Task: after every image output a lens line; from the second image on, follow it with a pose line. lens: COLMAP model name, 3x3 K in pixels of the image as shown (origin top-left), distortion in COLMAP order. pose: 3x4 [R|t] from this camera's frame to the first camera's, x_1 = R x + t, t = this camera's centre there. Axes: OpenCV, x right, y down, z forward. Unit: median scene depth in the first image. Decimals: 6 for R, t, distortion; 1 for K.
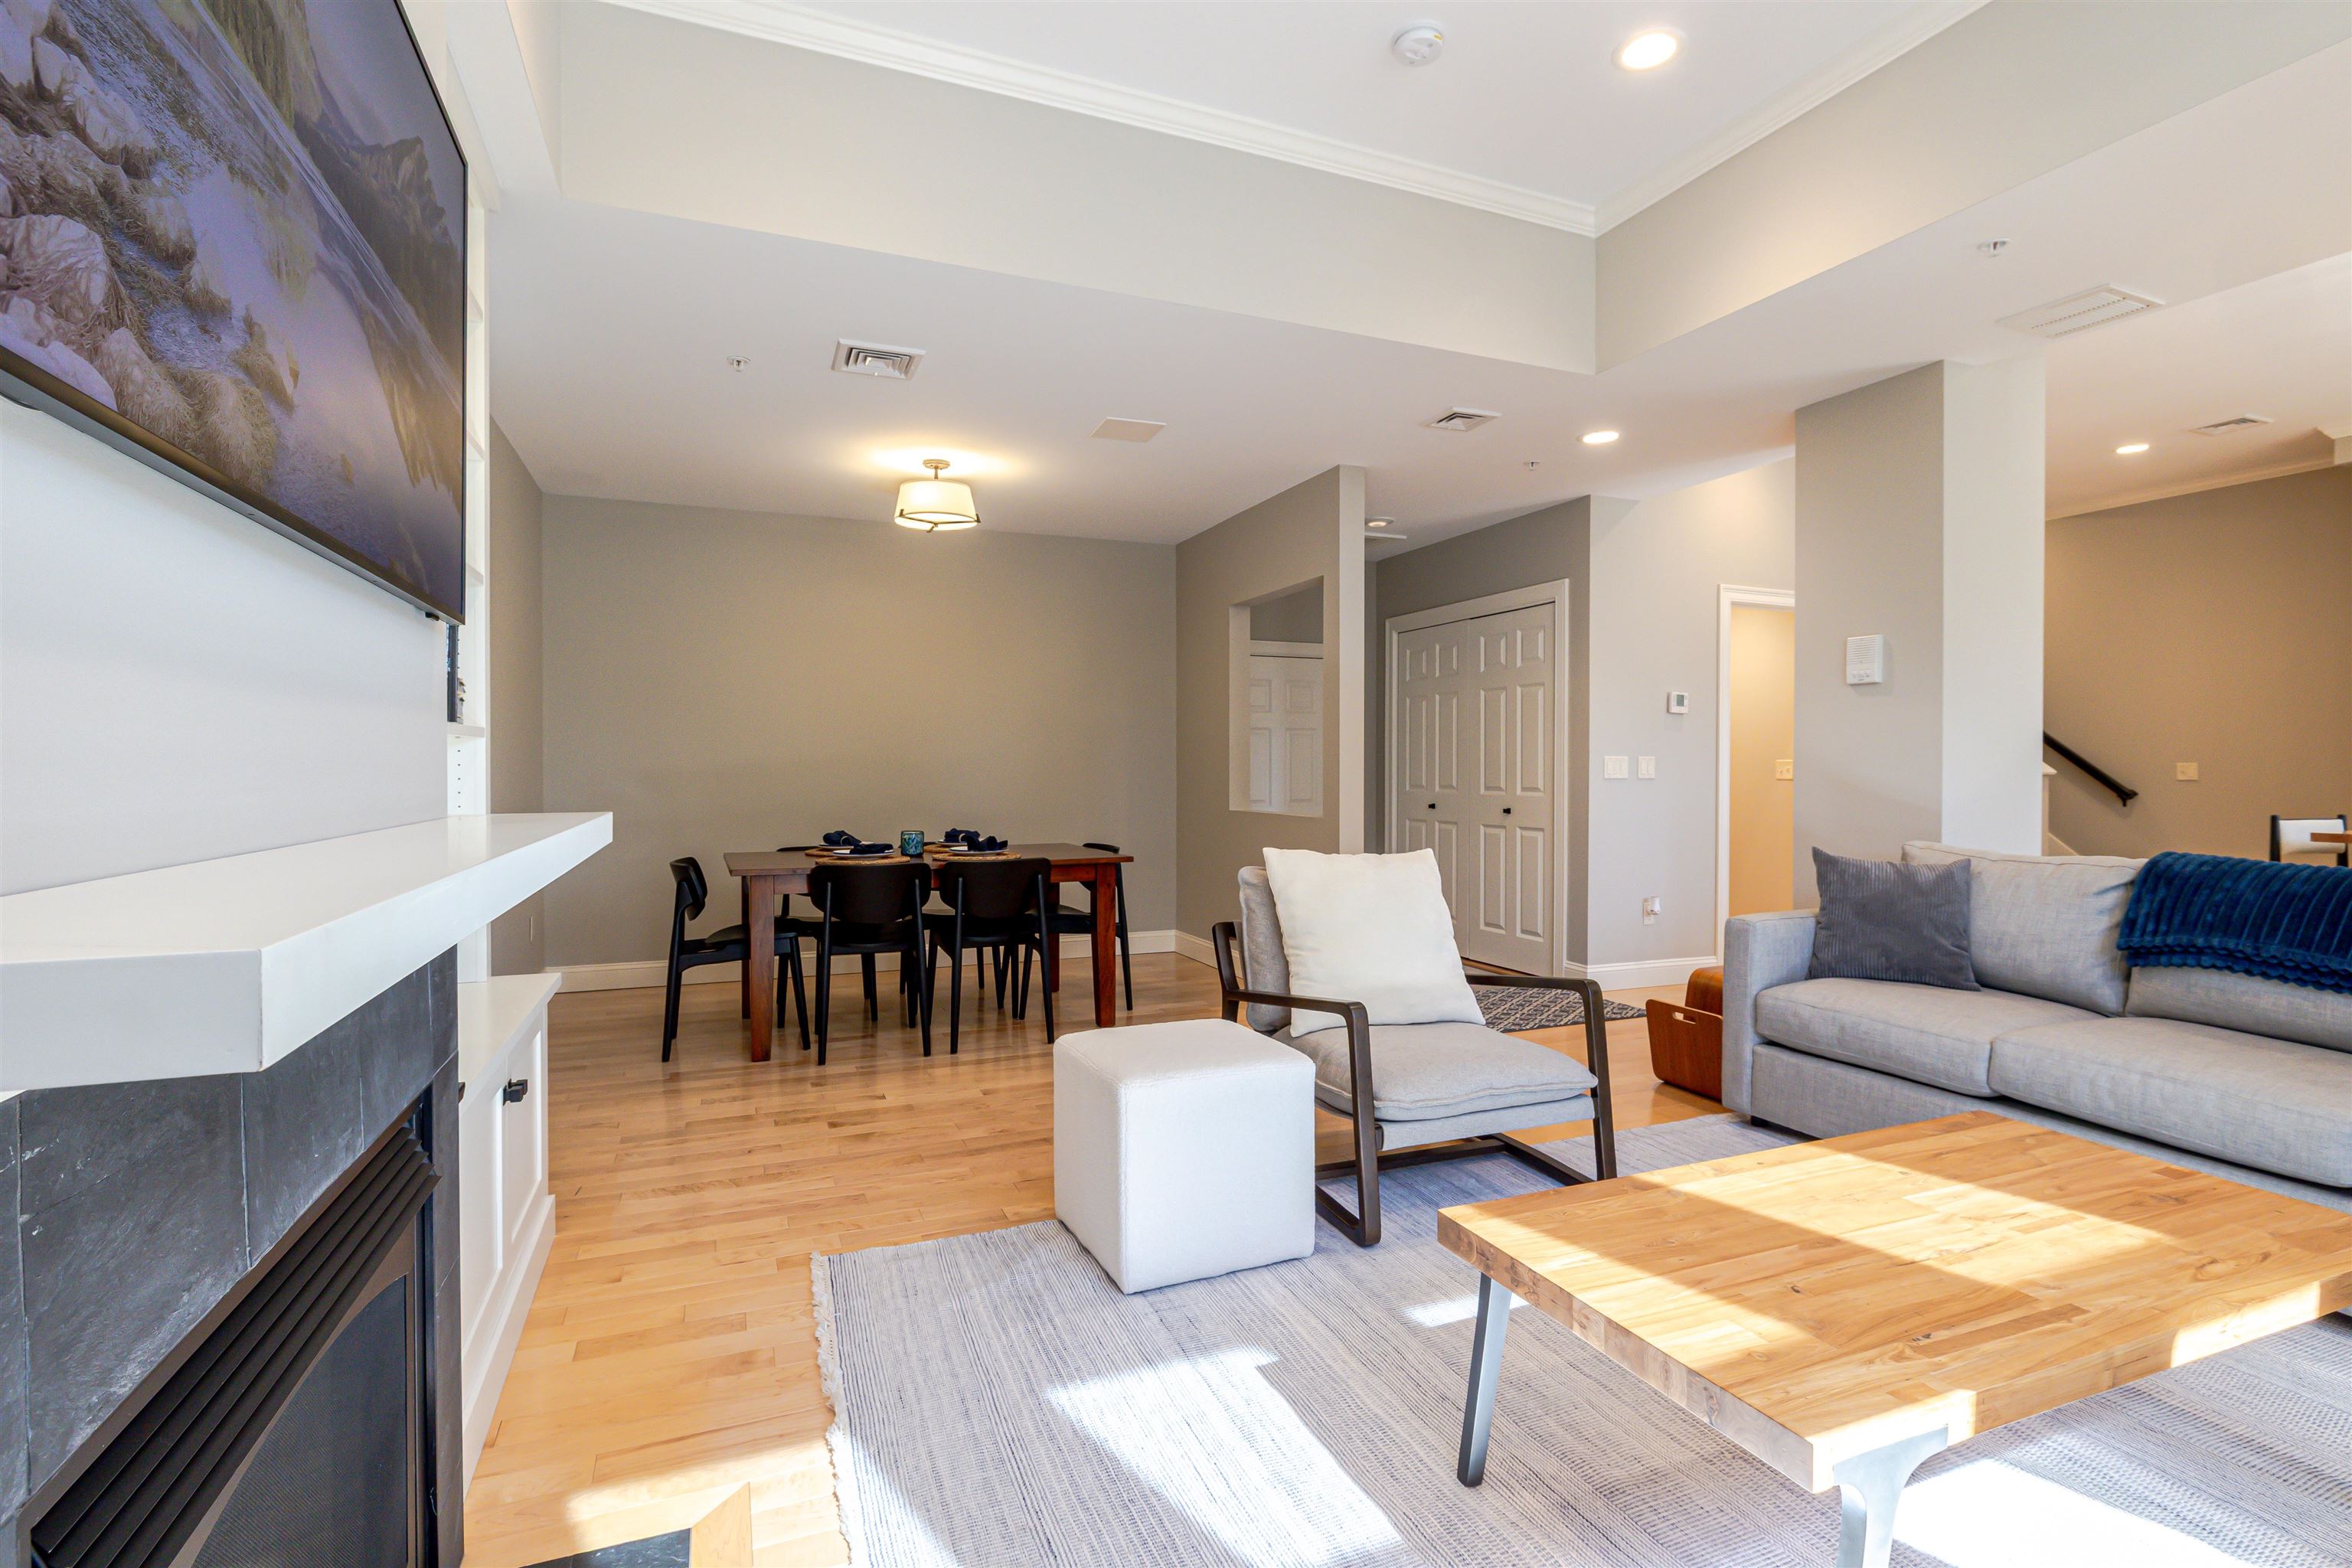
lens RADIAL K [[1095.5, 0, 1174.6], [0, 1095.5, 778.7], [0, 0, 1]] dist [-0.011266, 0.002875]
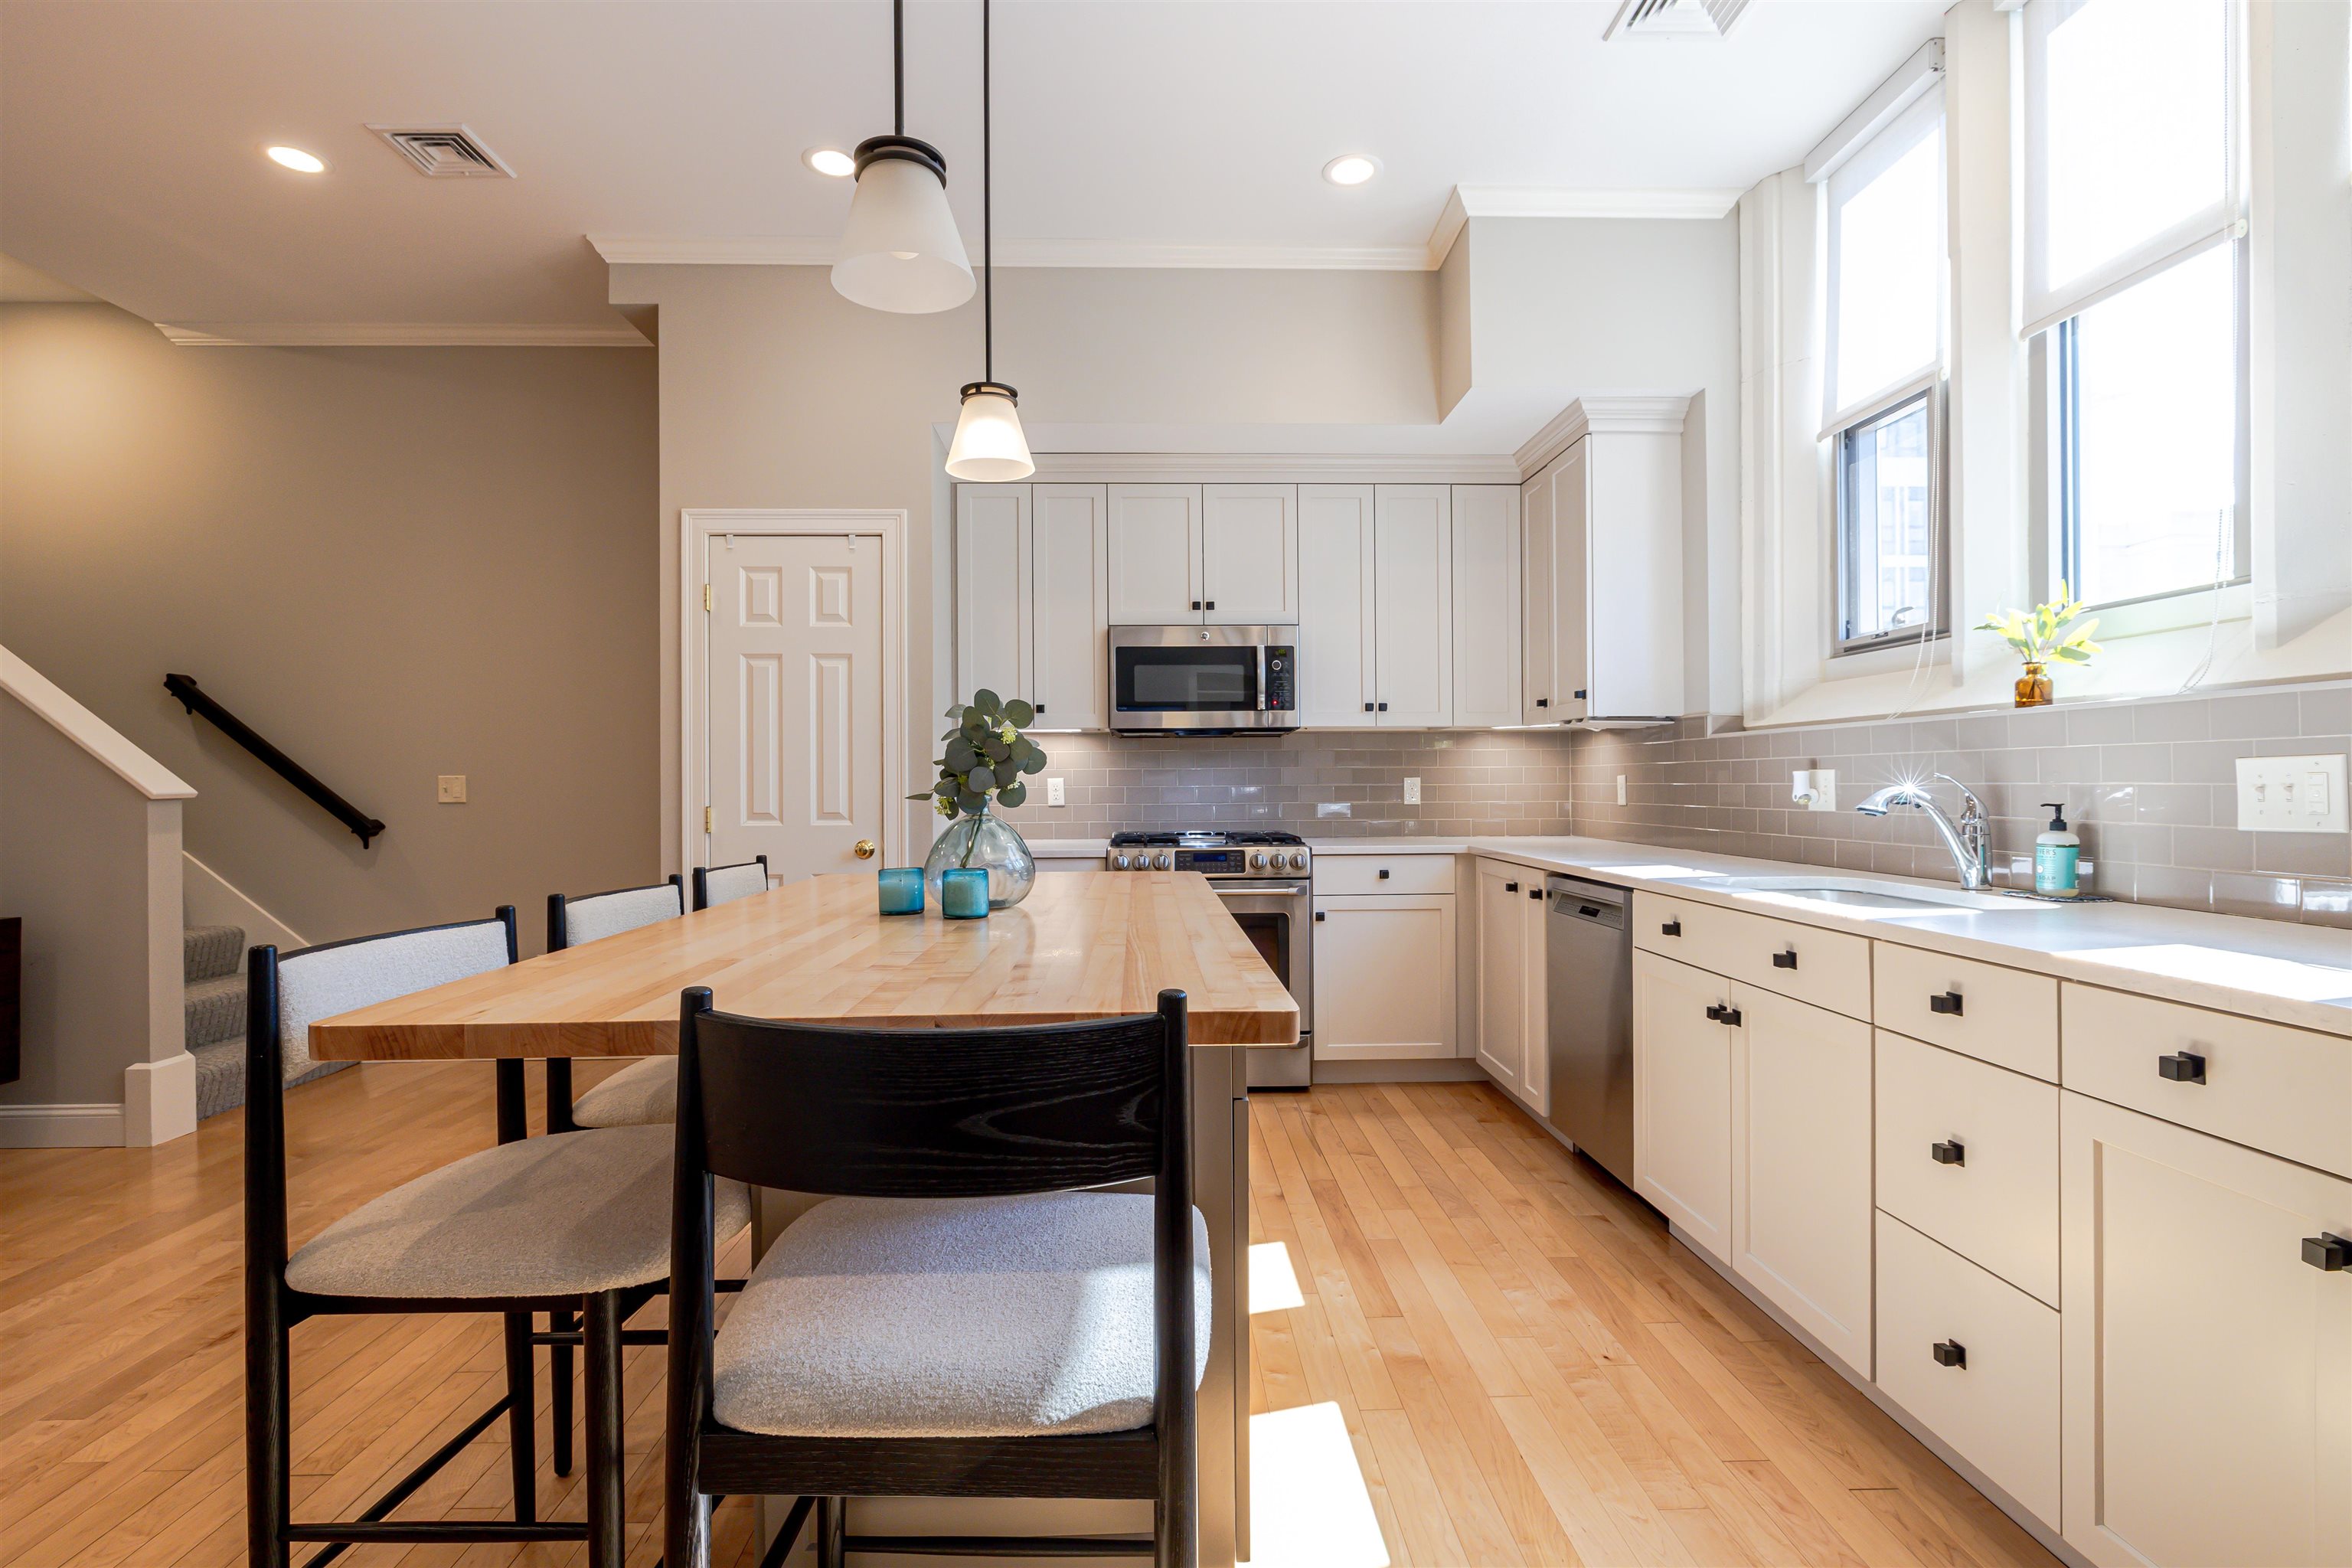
lens RADIAL K [[1095.5, 0, 1172.3], [0, 1095.5, 785.8], [0, 0, 1]] dist [-0.011266, 0.002875]
pose [[0.340218, -0.001333, 0.940346, 0.473343], [0.010696, 0.999940, -0.002452, -0.002470], [-0.940286, 0.010892, 0.340212, 0.390456]]
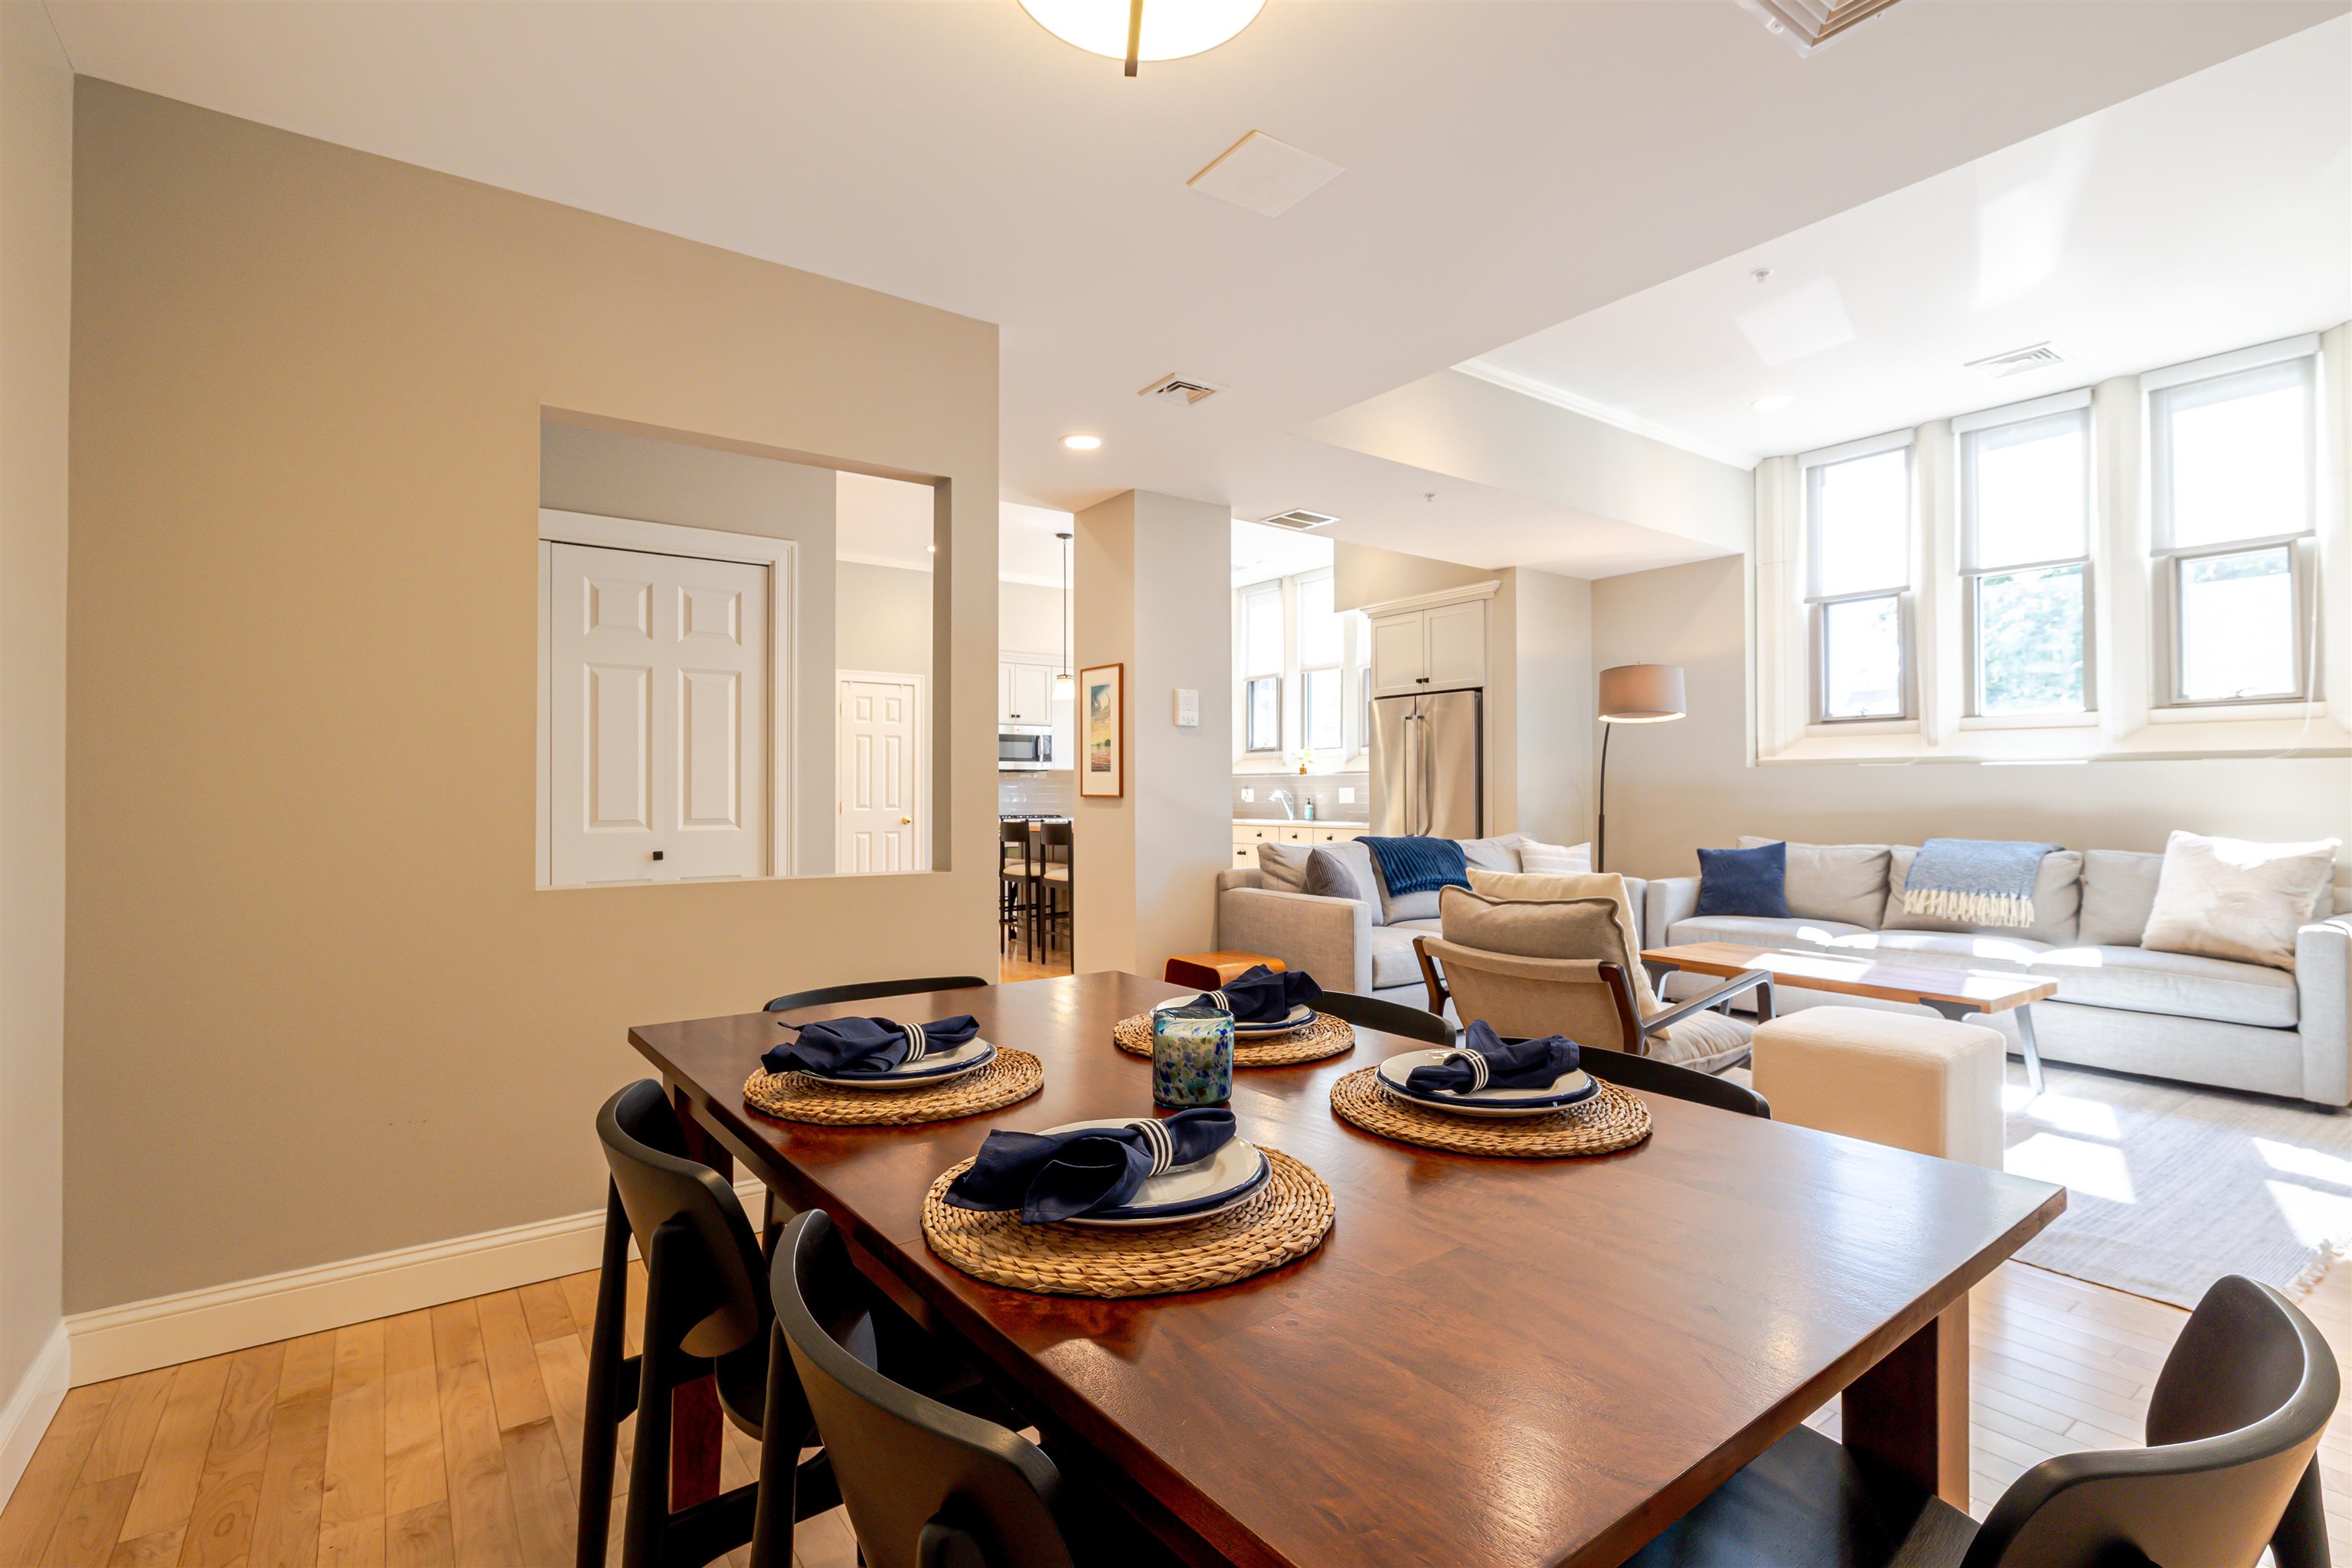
lens RADIAL K [[1095.5, 0, 1190.4], [0, 1095.5, 784.1], [0, 0, 1]] dist [-0.011266, 0.002875]
pose [[-0.255309, 0.014333, 0.966753, -0.297492], [0.009082, 0.999882, -0.012426, 0.002334], [-0.966817, 0.005607, -0.255409, 0.697187]]
